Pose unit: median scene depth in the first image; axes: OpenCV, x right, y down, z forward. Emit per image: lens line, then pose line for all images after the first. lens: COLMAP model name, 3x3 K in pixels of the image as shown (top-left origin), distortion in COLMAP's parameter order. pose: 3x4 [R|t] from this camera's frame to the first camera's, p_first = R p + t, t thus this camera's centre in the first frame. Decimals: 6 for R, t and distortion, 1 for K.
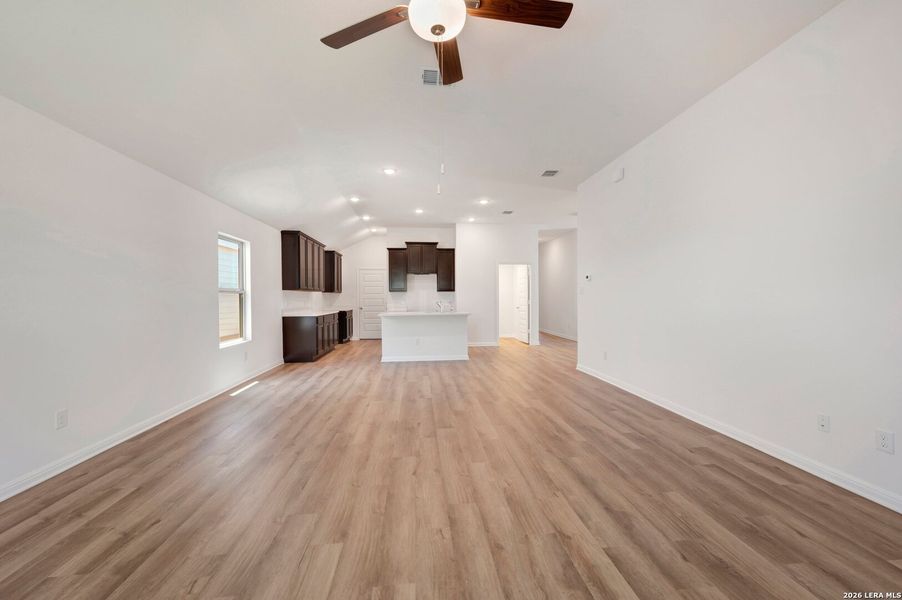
lens RADIAL K [[362.0, 0, 452.9], [0, 362.0, 299.6], [0, 0, 1]] dist [-0.000744, -0.000075]
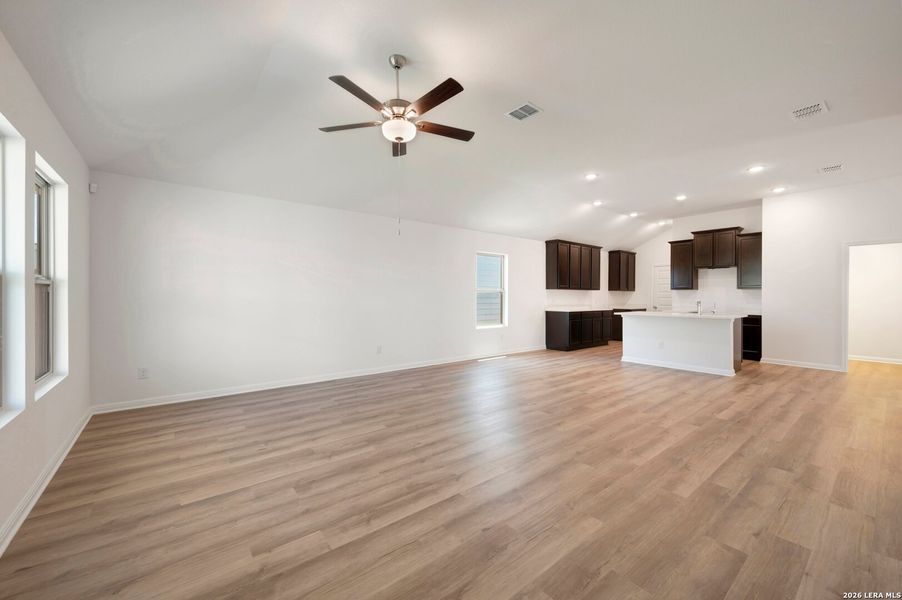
lens RADIAL K [[354.7, 0, 449.3], [0, 354.7, 298.3], [0, 0, 1]] dist [-0.005224, 0.000795]
pose [[0.536992, 0.014365, -0.843465, 0.583863], [-0.011748, 0.999885, 0.009549, -0.005445], [0.843505, 0.004781, 0.537099, 0.120152]]
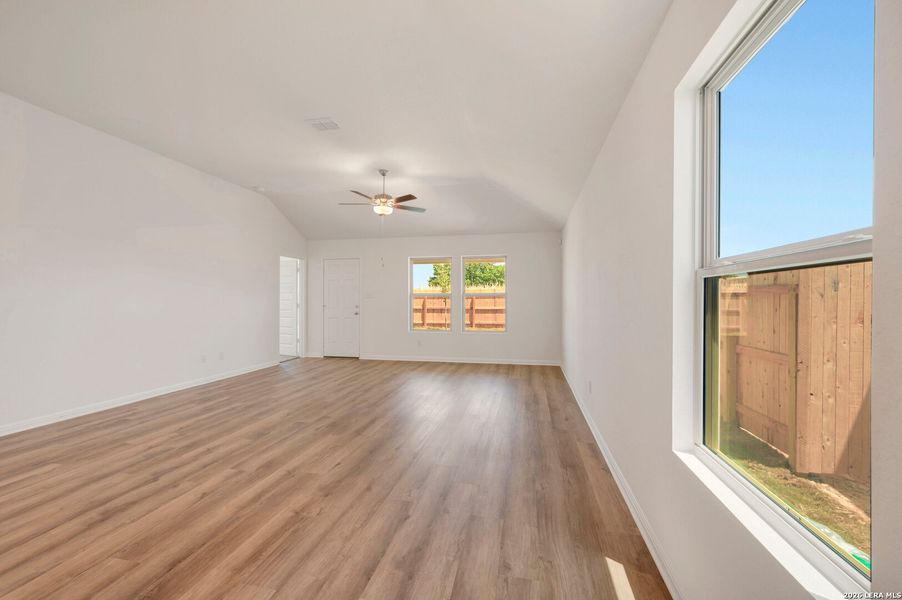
lens RADIAL K [[362.0, 0, 454.3], [0, 362.0, 300.5], [0, 0, 1]] dist [-0.000744, -0.000075]
pose [[-0.955417, 0.007818, 0.295157, -0.598396], [0.009188, 0.999952, 0.003256, -0.002923], [-0.295118, 0.005823, -0.955443, 1.476508]]
